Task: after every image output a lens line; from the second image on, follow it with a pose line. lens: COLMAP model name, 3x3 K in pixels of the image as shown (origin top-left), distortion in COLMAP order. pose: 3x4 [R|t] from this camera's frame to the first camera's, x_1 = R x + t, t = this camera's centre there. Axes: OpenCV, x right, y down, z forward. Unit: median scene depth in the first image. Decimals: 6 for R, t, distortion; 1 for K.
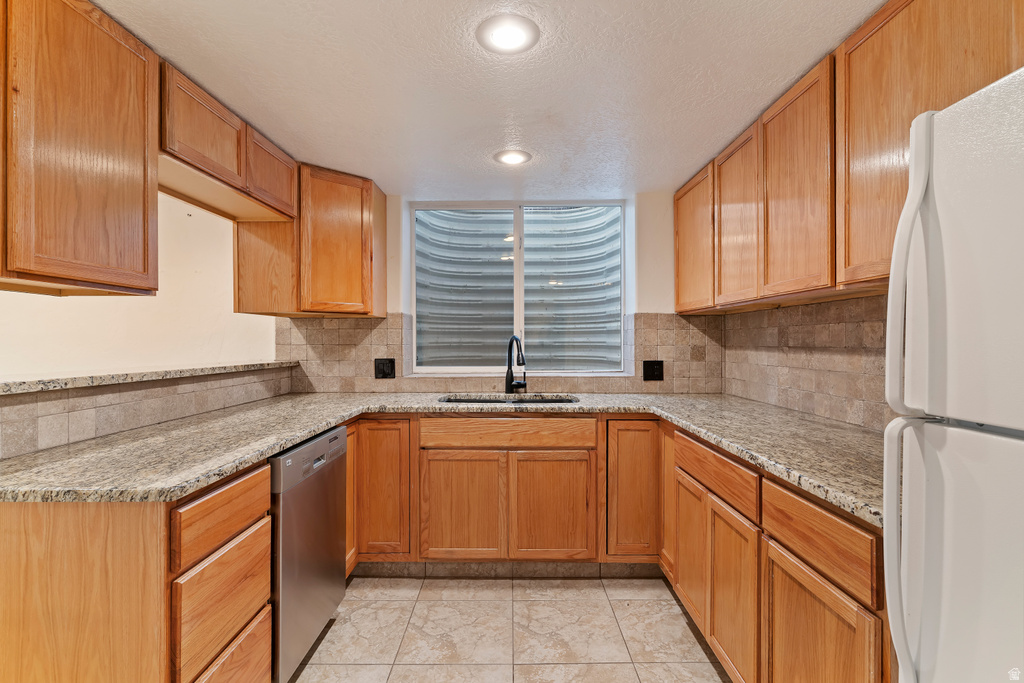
lens RADIAL K [[487.1, 0, 511.5], [0, 487.1, 346.1], [0, 0, 1]] dist [0.001084, -0.001006]
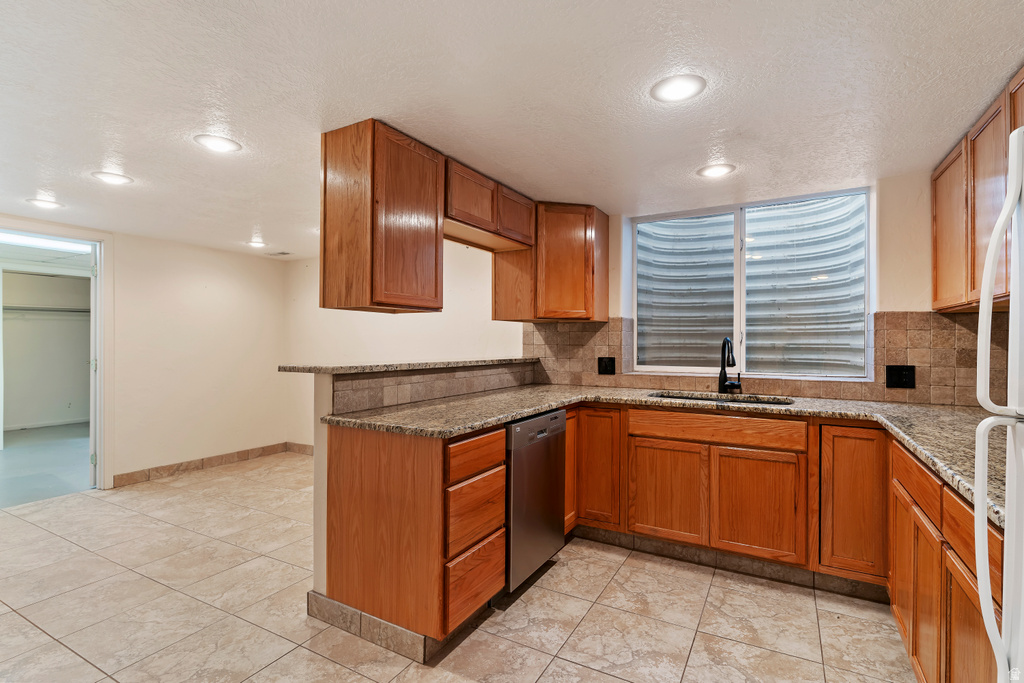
lens RADIAL K [[487.1, 0, 511.5], [0, 487.1, 346.1], [0, 0, 1]] dist [0.001084, -0.001006]
pose [[0.873777, 0.008251, -0.486257, 0.129464], [-0.009222, 0.999957, 0.000397, 0.000966], [0.486240, 0.004137, 0.873816, -0.144563]]
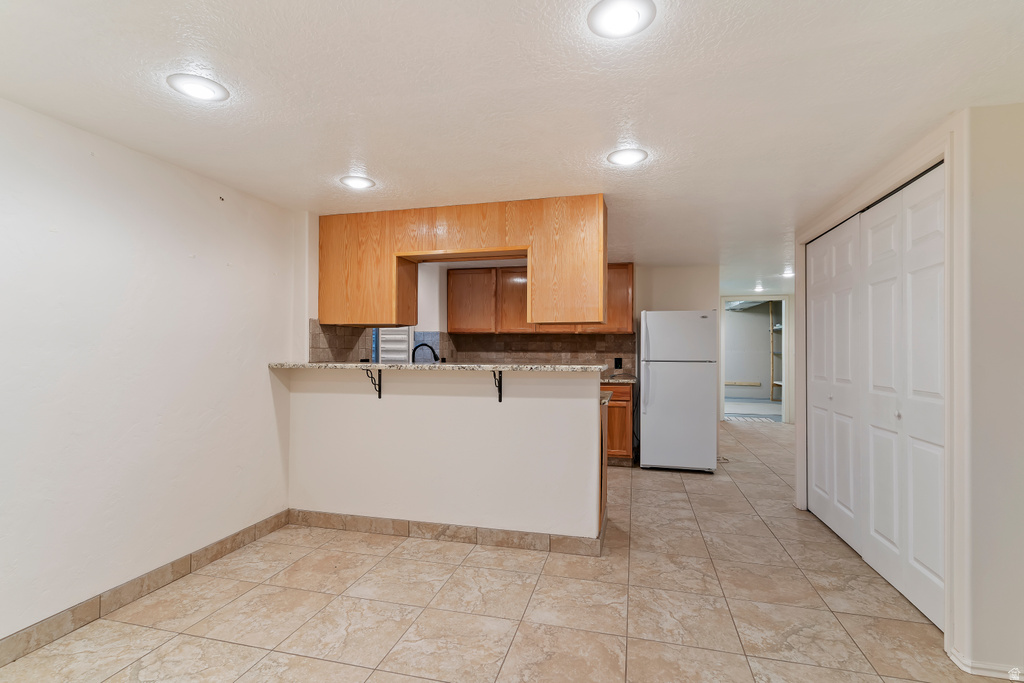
lens RADIAL K [[487.1, 0, 511.5], [0, 487.1, 346.1], [0, 0, 1]] dist [0.001084, -0.001006]
pose [[0.250804, 0.010827, 0.967977, -1.798687], [0.005449, 0.999906, -0.012596, 0.011447], [-0.968022, 0.008433, 0.250722, 0.365633]]
